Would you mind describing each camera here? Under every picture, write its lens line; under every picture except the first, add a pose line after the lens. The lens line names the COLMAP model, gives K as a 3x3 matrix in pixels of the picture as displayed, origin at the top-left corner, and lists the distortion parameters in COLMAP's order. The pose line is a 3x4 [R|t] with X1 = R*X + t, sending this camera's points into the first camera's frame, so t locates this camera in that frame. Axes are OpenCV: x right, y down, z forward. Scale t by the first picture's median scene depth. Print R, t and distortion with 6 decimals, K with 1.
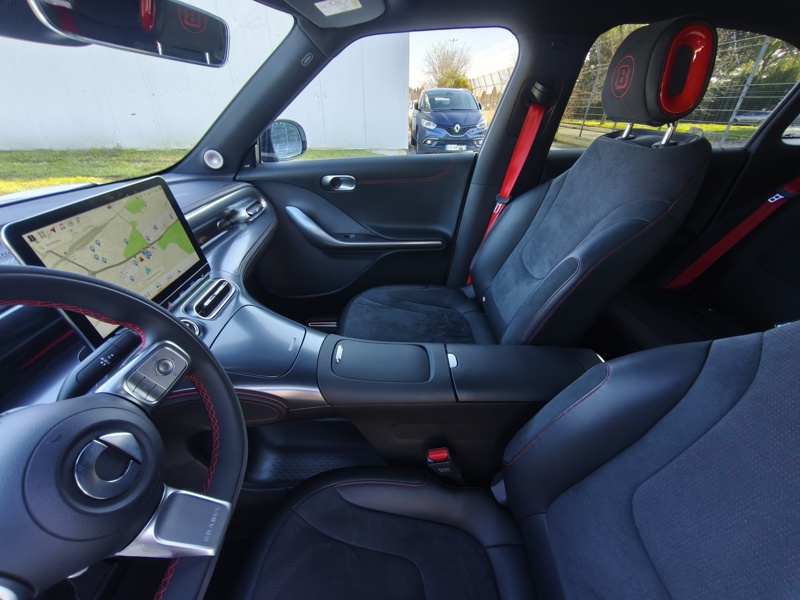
lens RADIAL K [[335.4, 0, 400.7], [0, 335.4, 303.3], [0, 0, 1]] dist [-0.003005, -0.000184]
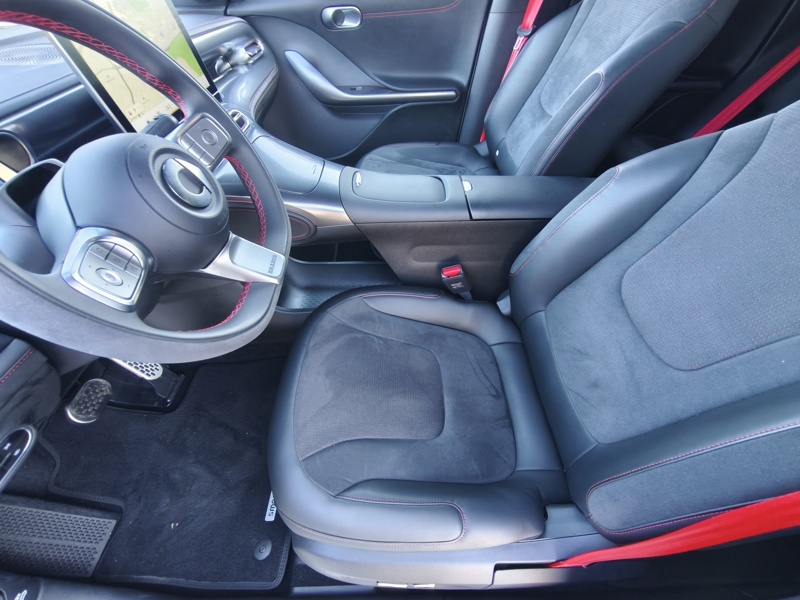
lens RADIAL K [[335.4, 0, 401.1], [0, 335.4, 298.8], [0, 0, 1]] dist [-0.003005, -0.000184]
pose [[0.999773, -0.013921, -0.016140, -0.037974], [0.017704, 0.964044, 0.265154, 0.223678], [0.011868, -0.265379, 0.964071, -0.097379]]
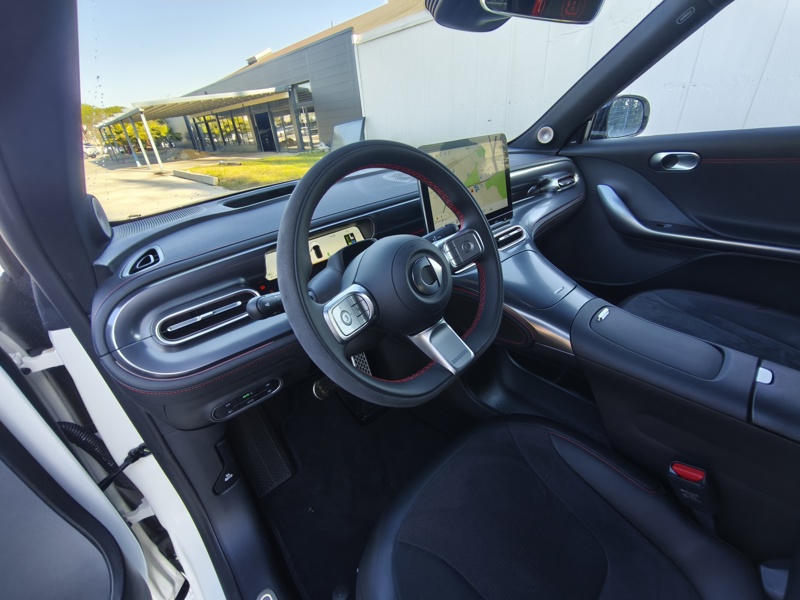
lens RADIAL K [[335.4, 0, 403.6], [0, 335.4, 301.0], [0, 0, 1]] dist [-0.003005, -0.000184]
pose [[0.674889, 0.304882, -0.671991, 0.061435], [-0.312810, 0.942989, 0.113675, 0.175170], [0.668338, 0.133488, 0.731783, -0.086353]]
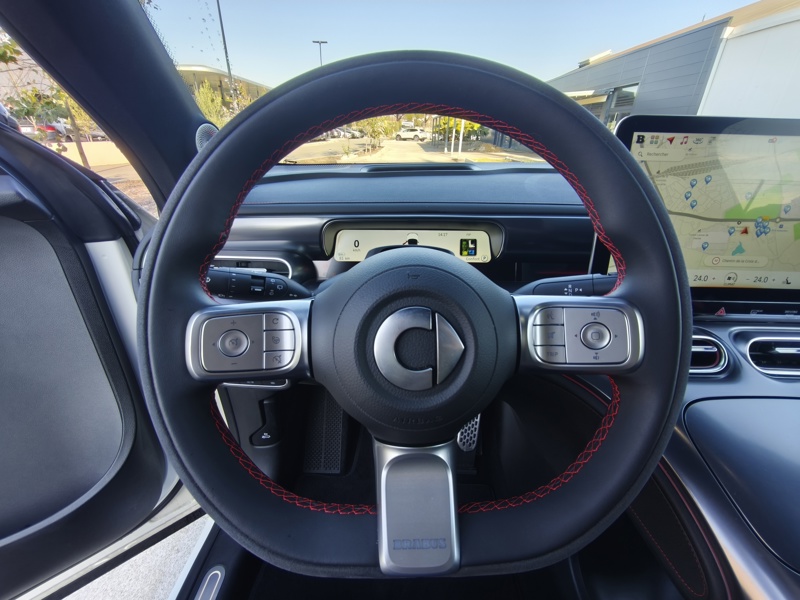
lens RADIAL K [[335.4, 0, 410.5], [0, 335.4, 302.5], [0, 0, 1]] dist [-0.003005, -0.000184]
pose [[-0.019982, 0.446689, -0.894466, -0.108253], [-0.533365, 0.751944, 0.387430, 0.050585], [0.845649, 0.484819, 0.223223, 0.310638]]
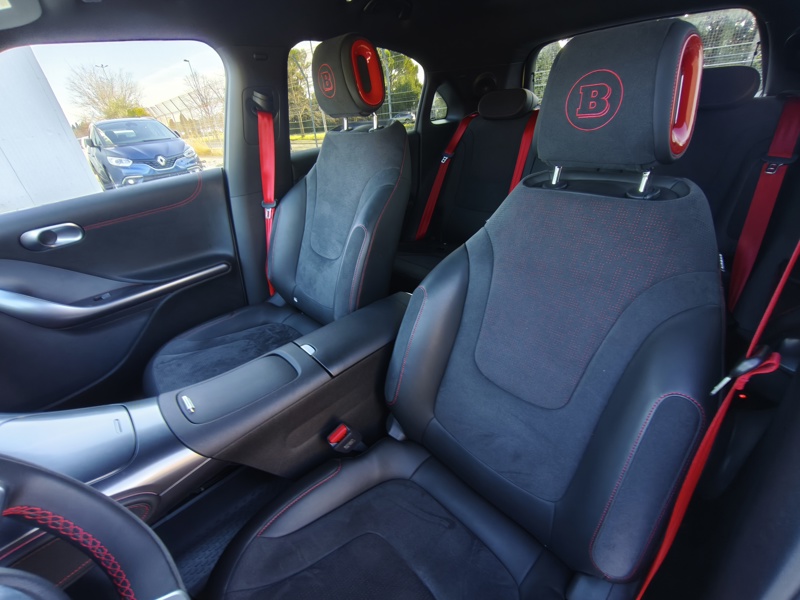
lens RADIAL K [[335.4, 0, 399.2], [0, 335.4, 302.6], [0, 0, 1]] dist [-0.003005, -0.000184]
pose [[0.732716, -0.395915, 0.553514, -0.151680], [0.422170, 0.902371, 0.086595, 0.067986], [-0.533759, 0.170227, 0.828326, -0.027127]]
